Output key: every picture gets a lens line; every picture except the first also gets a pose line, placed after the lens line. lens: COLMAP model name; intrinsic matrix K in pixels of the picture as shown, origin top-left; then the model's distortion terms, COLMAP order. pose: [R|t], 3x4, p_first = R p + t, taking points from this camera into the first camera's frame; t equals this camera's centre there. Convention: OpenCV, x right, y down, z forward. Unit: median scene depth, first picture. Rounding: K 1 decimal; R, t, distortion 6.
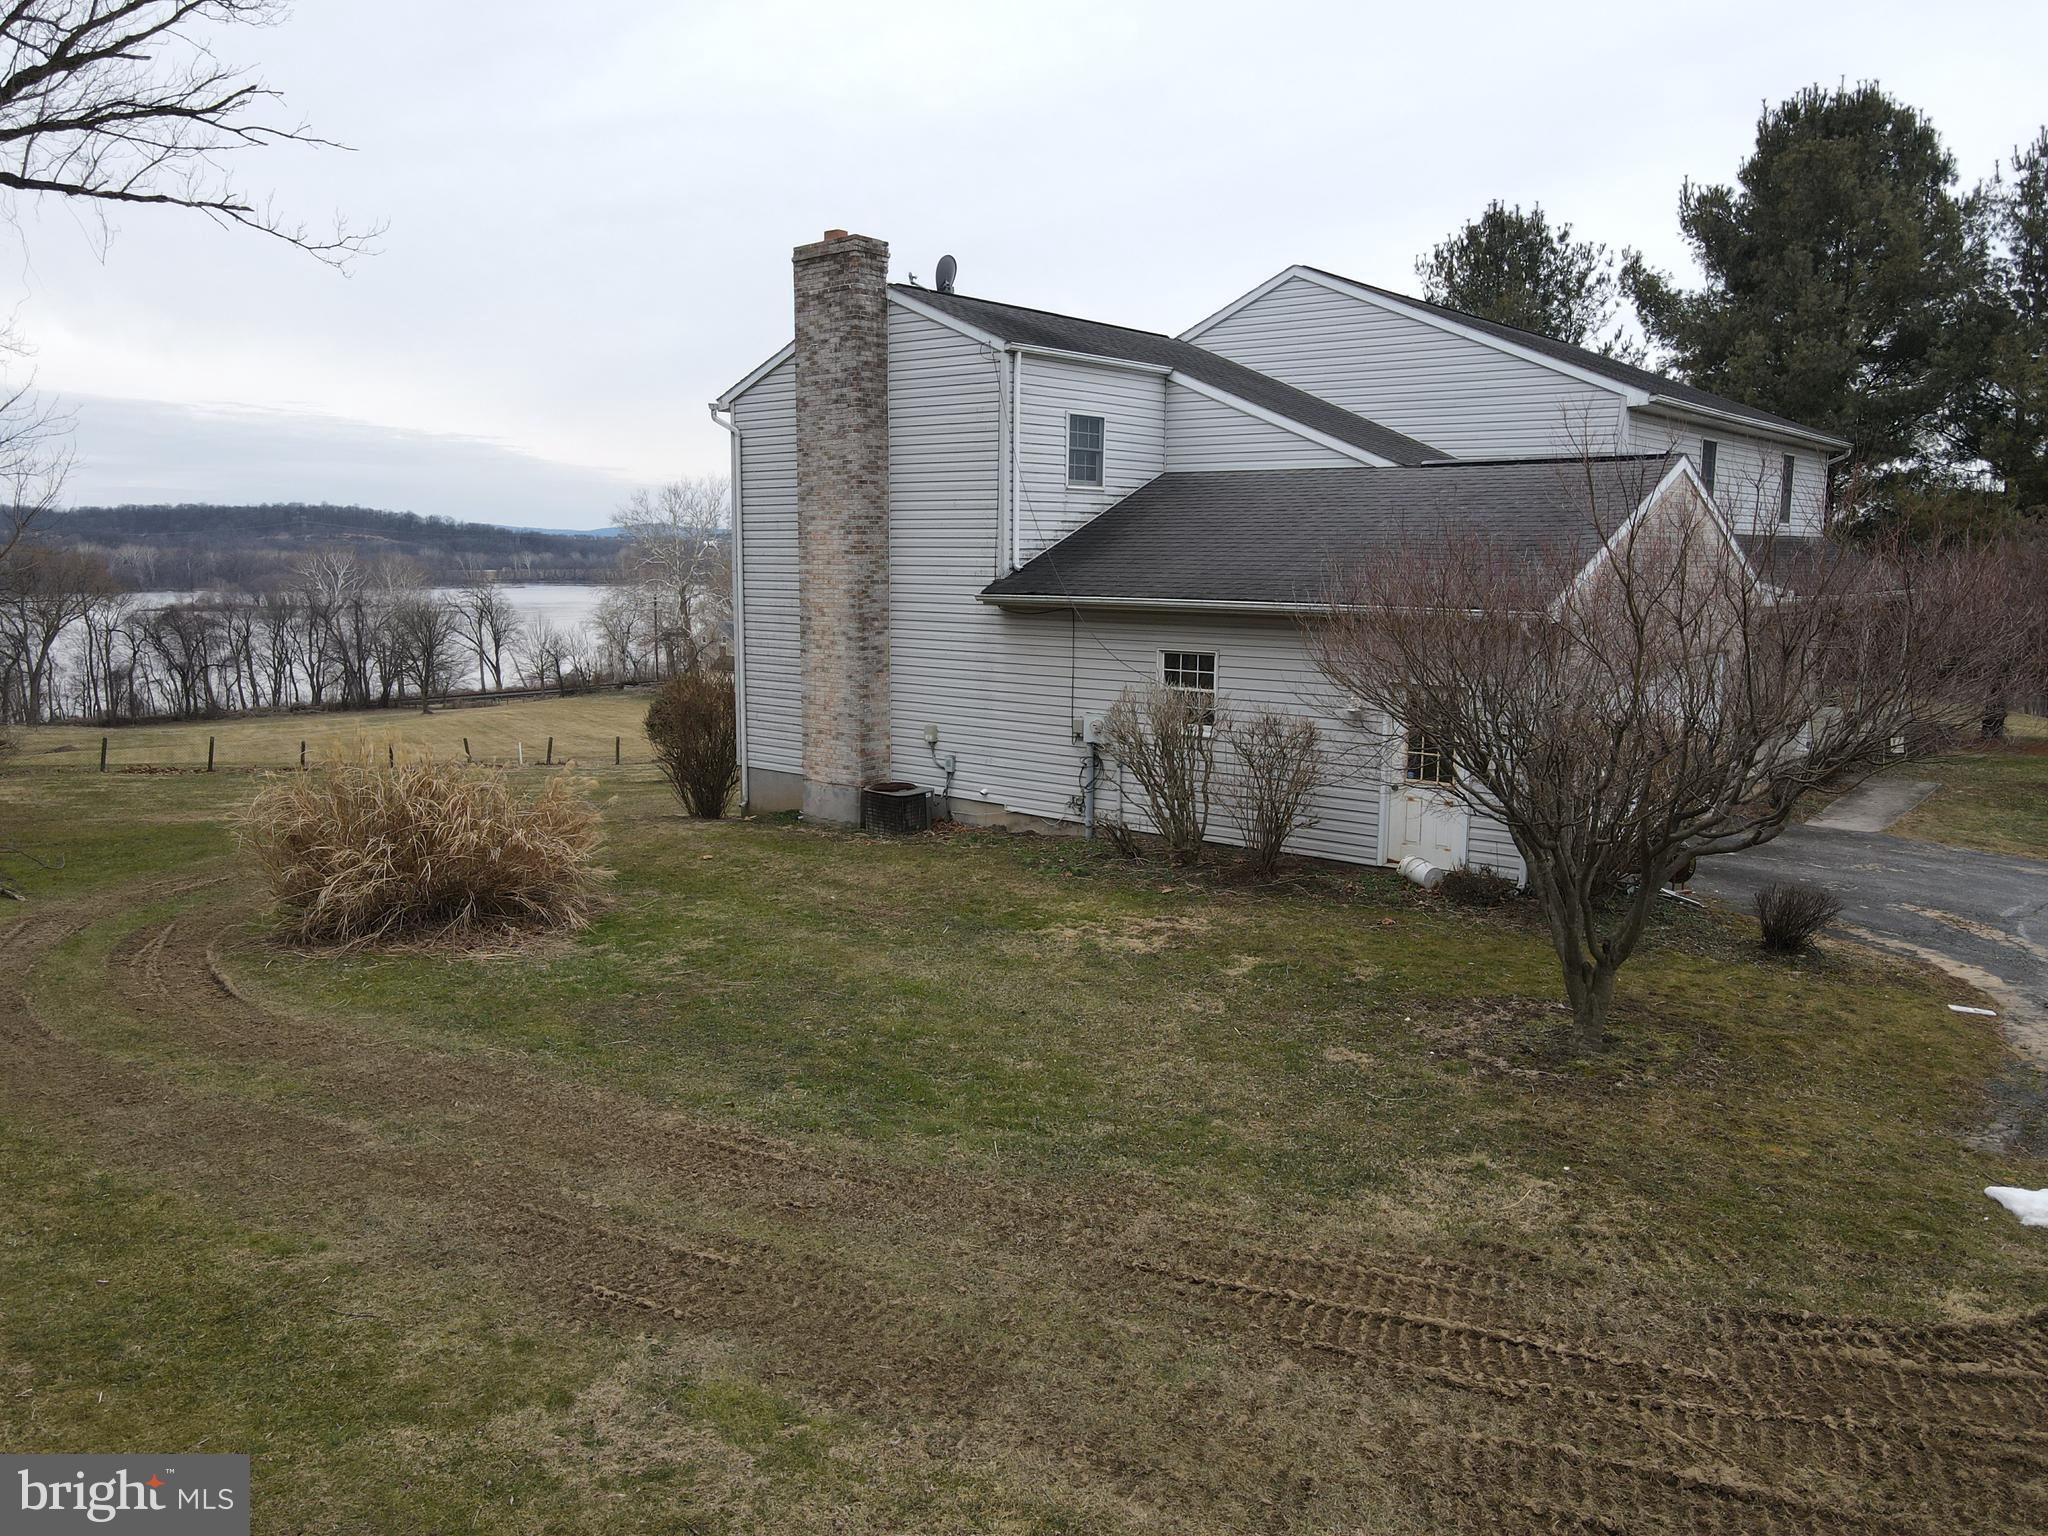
lens RADIAL K [[1503.4, 0, 1016.4], [0, 1503.4, 769.6], [0, 0, 1]] dist [-0.010680, 0.044243]
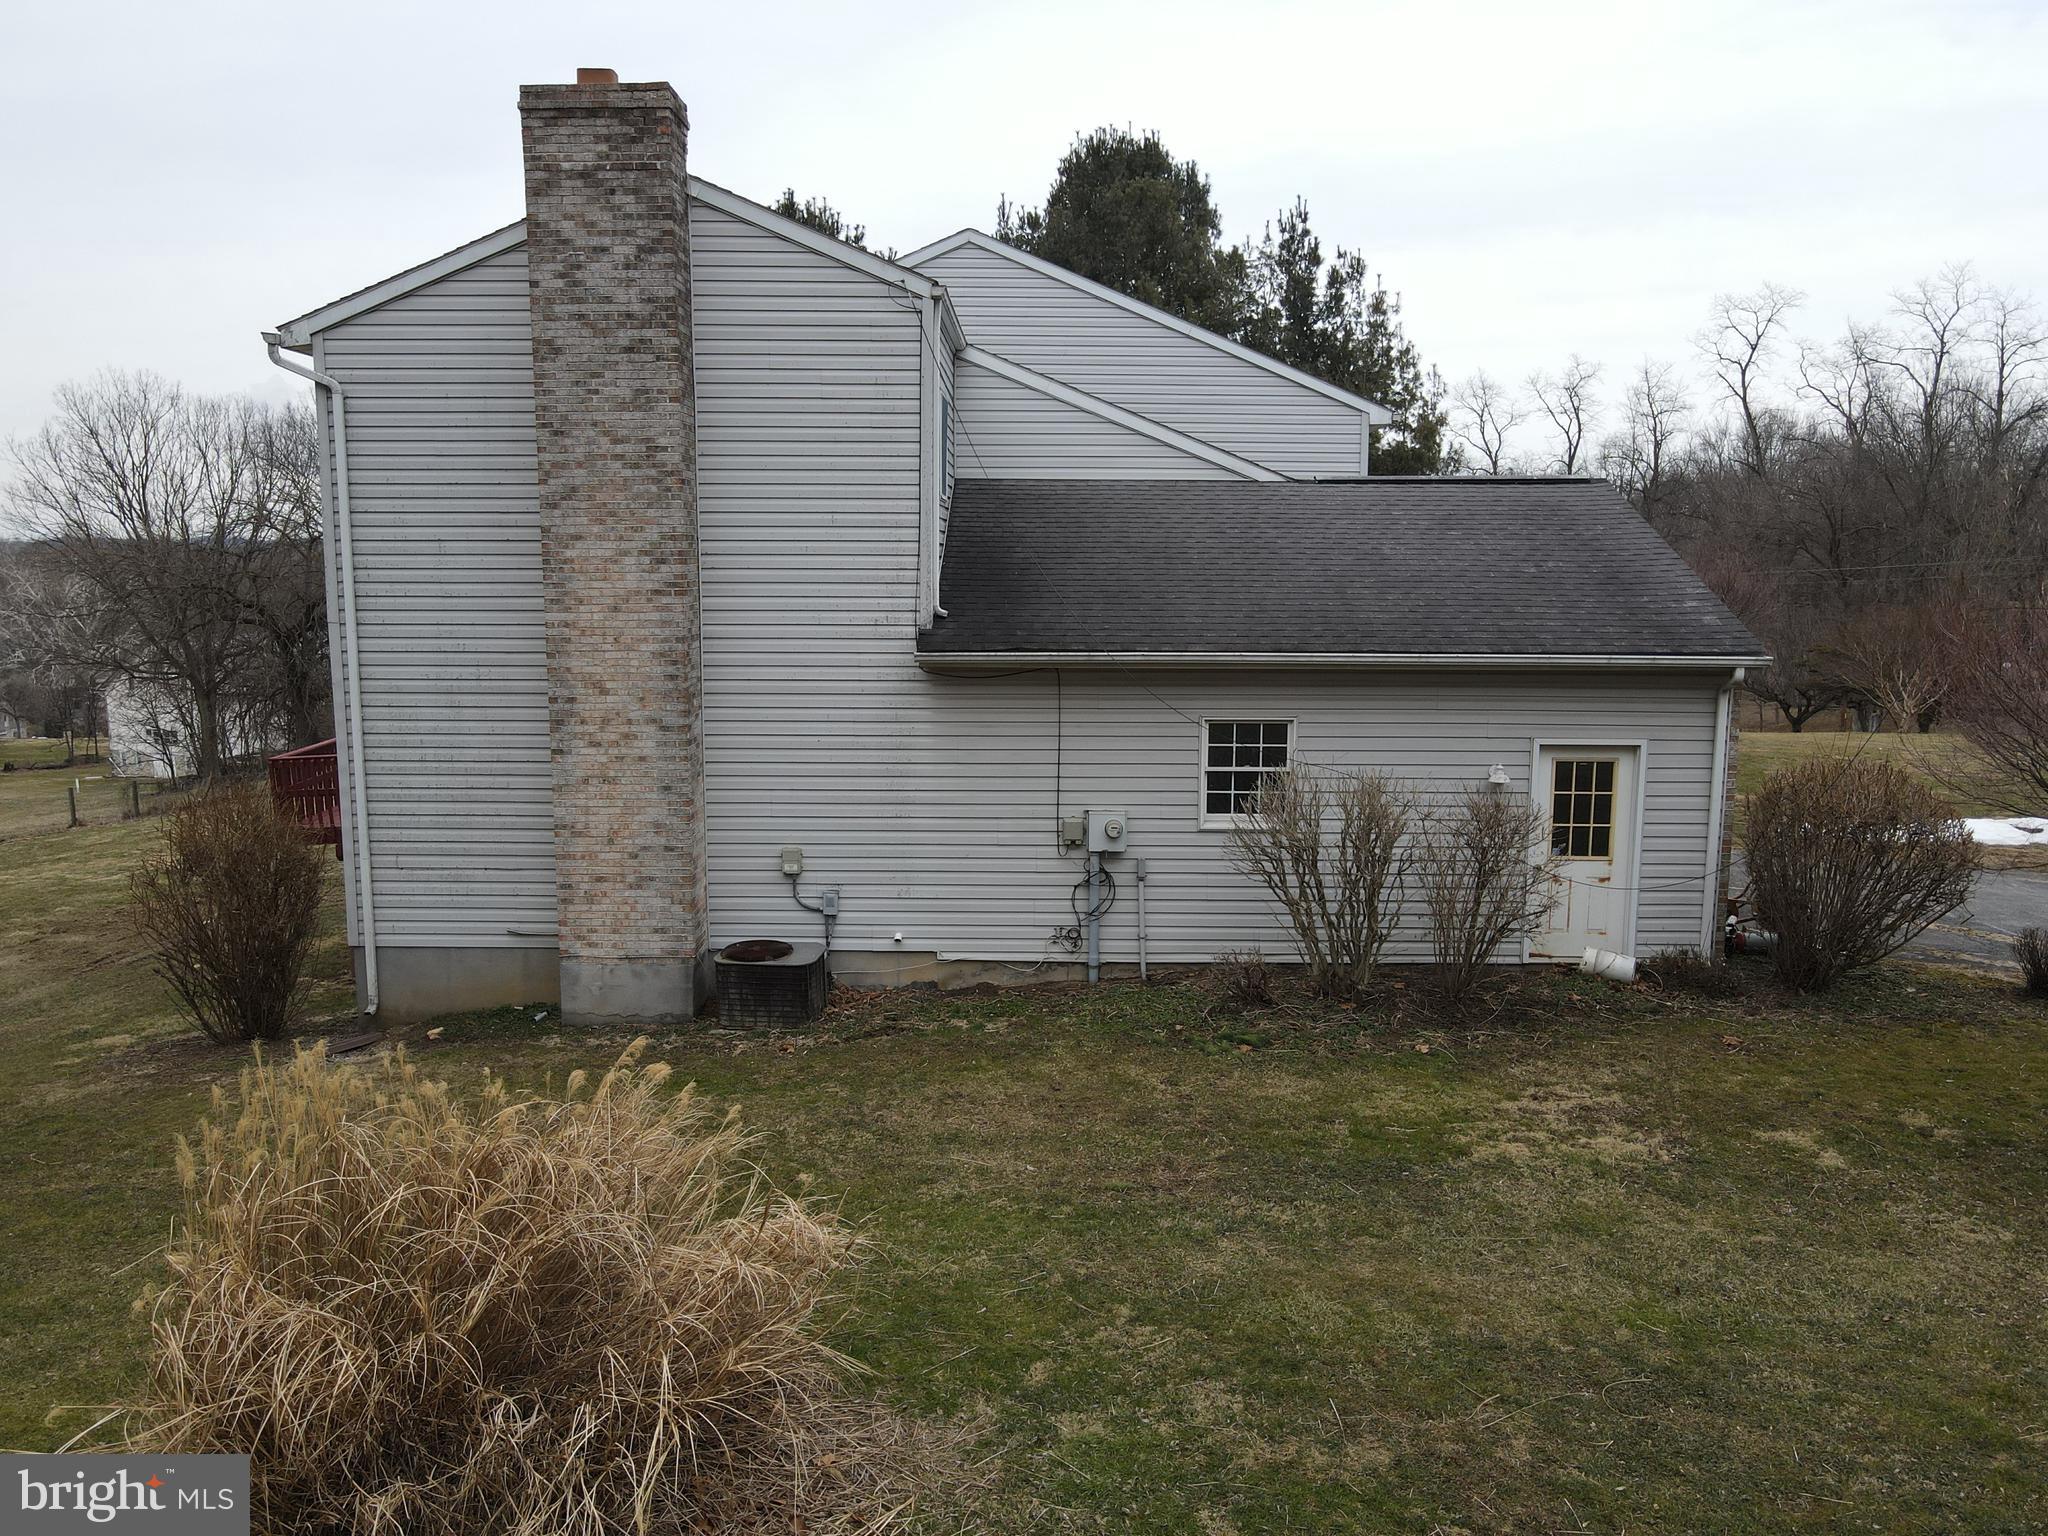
lens RADIAL K [[1503.2, 0, 1014.4], [0, 1503.2, 767.0], [0, 0, 1]] dist [-0.004136, 0.022543]
pose [[0.775362, -0.089796, 0.625100, -0.387700], [0.091854, 0.995349, 0.029048, -0.074809], [-0.624801, 0.034895, 0.780004, 0.410614]]
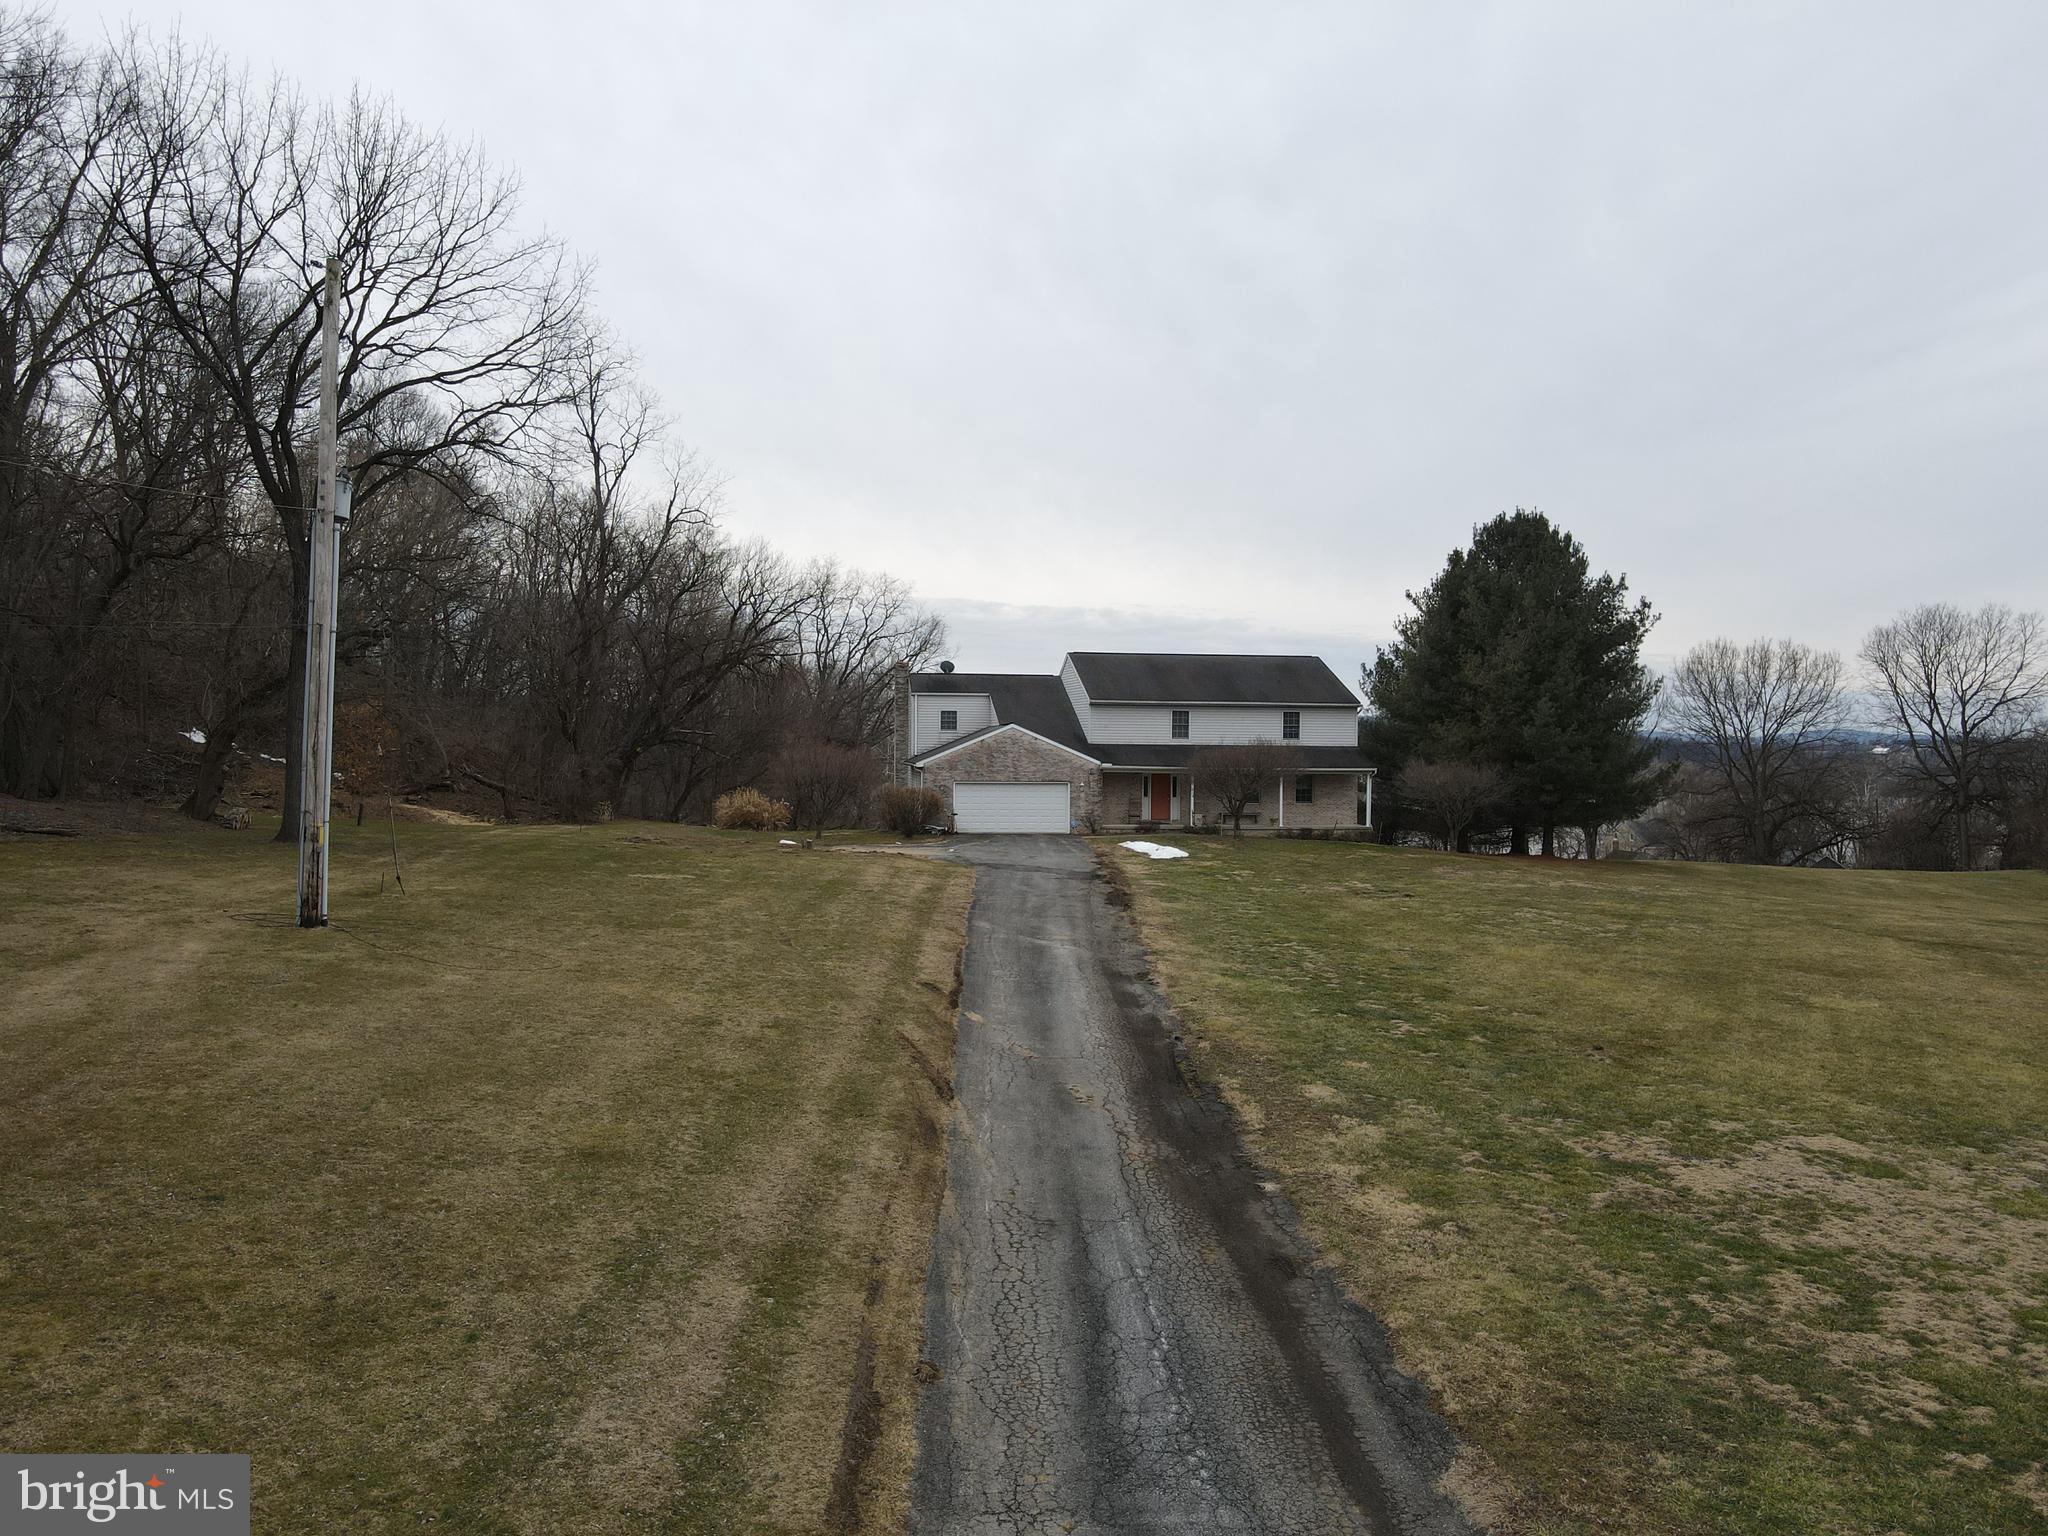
lens RADIAL K [[1506.1, 0, 1017.6], [0, 1506.1, 761.0], [0, 0, 1]] dist [-0.001112, 0.030568]
pose [[0.743565, 0.006461, -0.668633, 2.378959], [-0.101197, 0.989523, -0.102975, 0.205058], [0.660962, 0.144232, 0.736428, -1.347347]]
